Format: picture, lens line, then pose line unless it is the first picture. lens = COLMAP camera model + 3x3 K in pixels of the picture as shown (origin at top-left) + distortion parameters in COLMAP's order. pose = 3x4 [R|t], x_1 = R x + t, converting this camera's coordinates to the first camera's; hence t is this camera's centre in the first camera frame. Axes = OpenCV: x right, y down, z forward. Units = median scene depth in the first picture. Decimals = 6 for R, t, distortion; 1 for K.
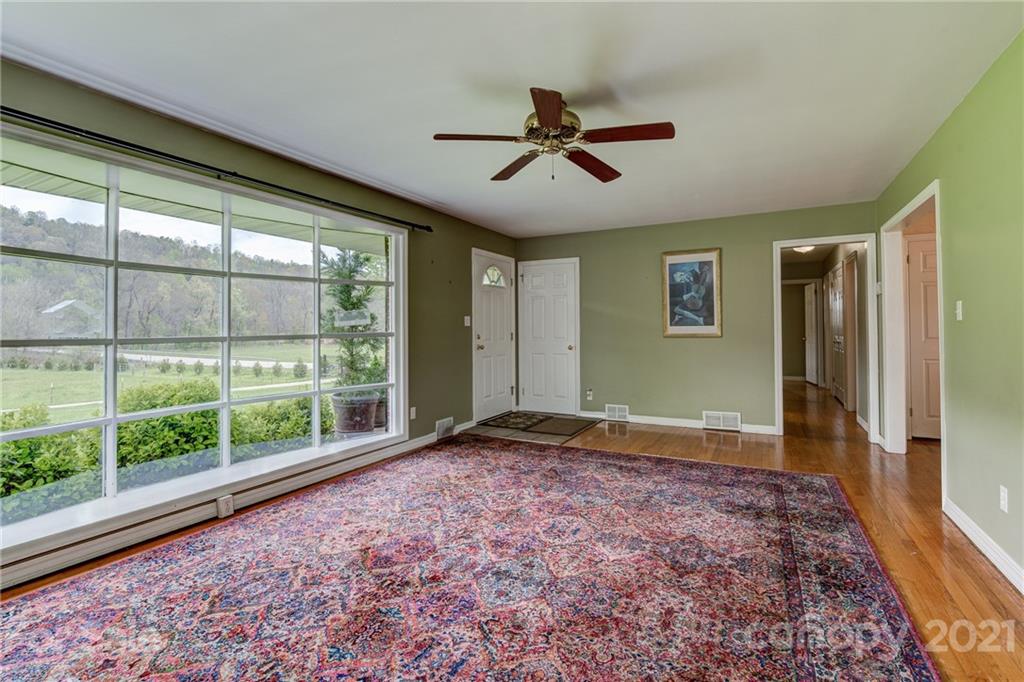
lens RADIAL K [[481.5, 0, 510.9], [0, 481.5, 319.1], [0, 0, 1]] dist [0.001196, -0.000414]
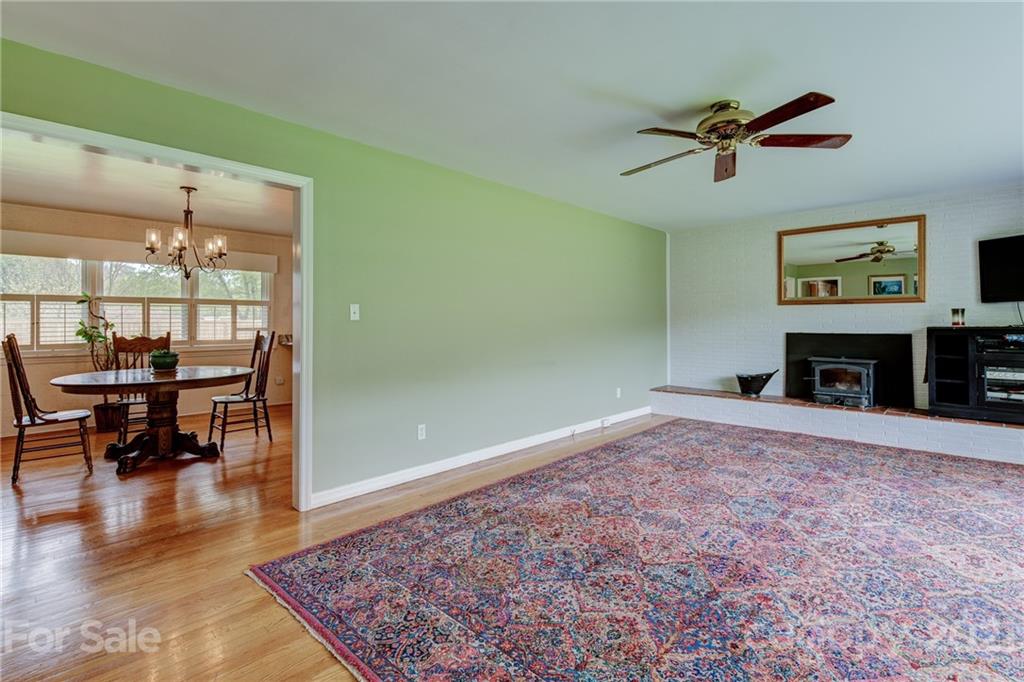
lens RADIAL K [[477.7, 0, 515.4], [0, 477.7, 319.7], [0, 0, 1]] dist [0.002170, -0.001033]
pose [[-0.963721, 0.006521, 0.266832, 0.213904], [0.000134, 0.999713, -0.023946, 0.028246], [-0.266912, -0.023041, -0.963445, 1.783772]]
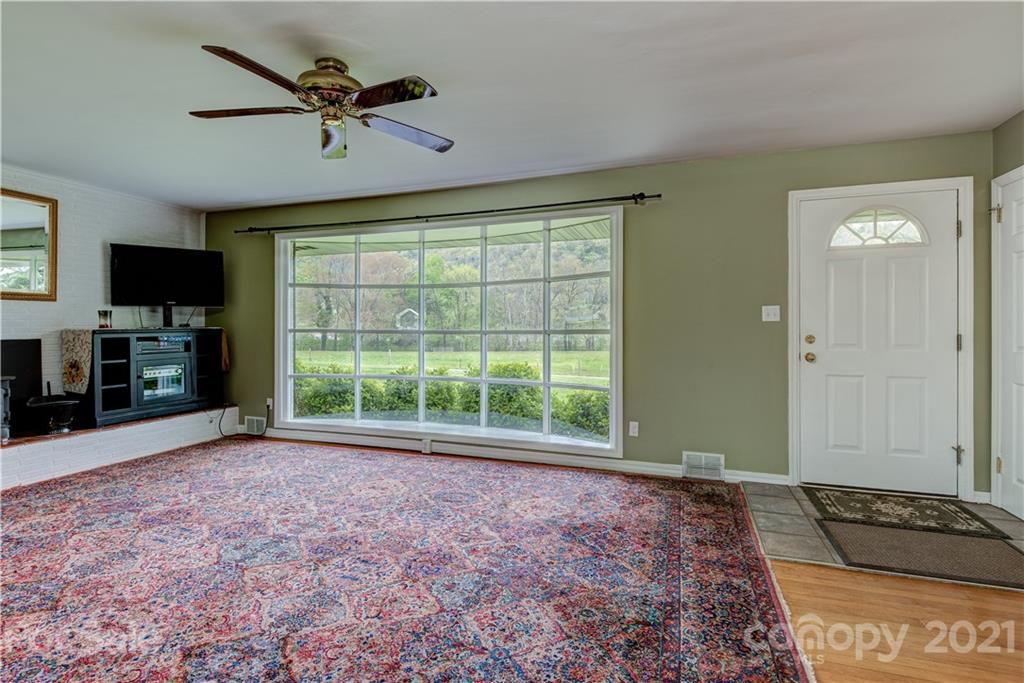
lens RADIAL K [[481.5, 0, 510.9], [0, 481.5, 319.6], [0, 0, 1]] dist [0.001196, -0.000414]
pose [[0.143883, -0.005901, -0.989577, 0.854727], [0.019531, 0.999804, -0.003122, 0.013841], [0.989402, -0.018879, 0.143970, 1.014823]]
